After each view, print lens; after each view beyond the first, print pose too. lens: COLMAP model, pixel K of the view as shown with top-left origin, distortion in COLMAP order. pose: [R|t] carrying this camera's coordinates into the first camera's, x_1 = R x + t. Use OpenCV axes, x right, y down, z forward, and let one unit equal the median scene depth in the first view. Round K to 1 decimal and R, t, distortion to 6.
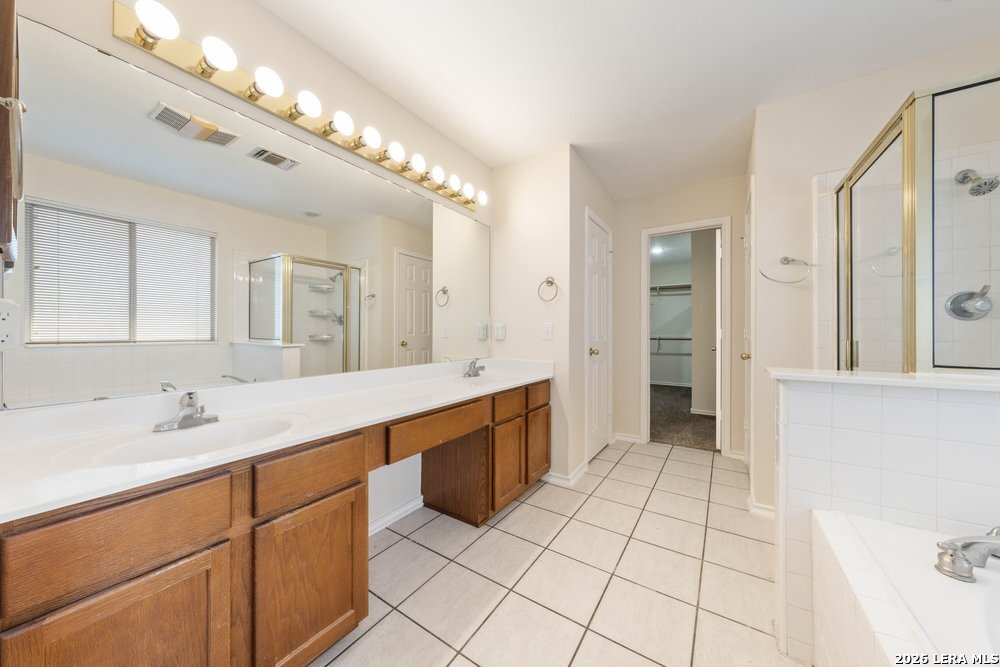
lens RADIAL K [[339.7, 0, 502.2], [0, 339.7, 329.4], [0, 0, 1]] dist [-0.001020, -0.000131]
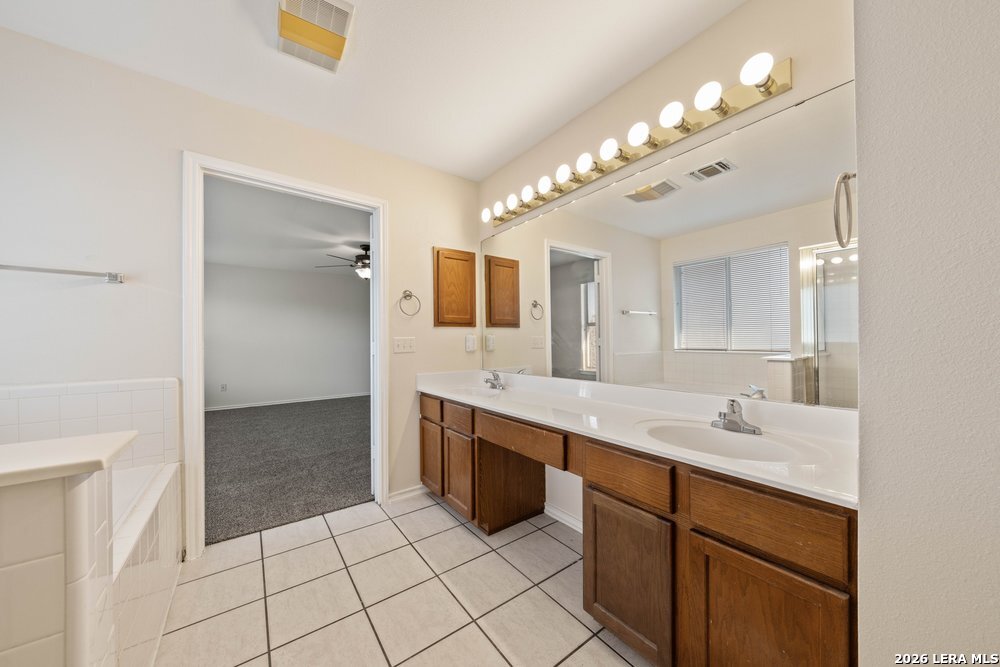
lens RADIAL K [[364.7, 0, 501.1], [0, 364.7, 344.8], [0, 0, 1]] dist [-0.000540, -0.000039]
pose [[-0.374259, -0.002727, -0.927320, 0.671943], [0.008300, 0.999946, -0.006291, 0.006333], [0.927287, -0.010051, -0.374216, 1.039077]]
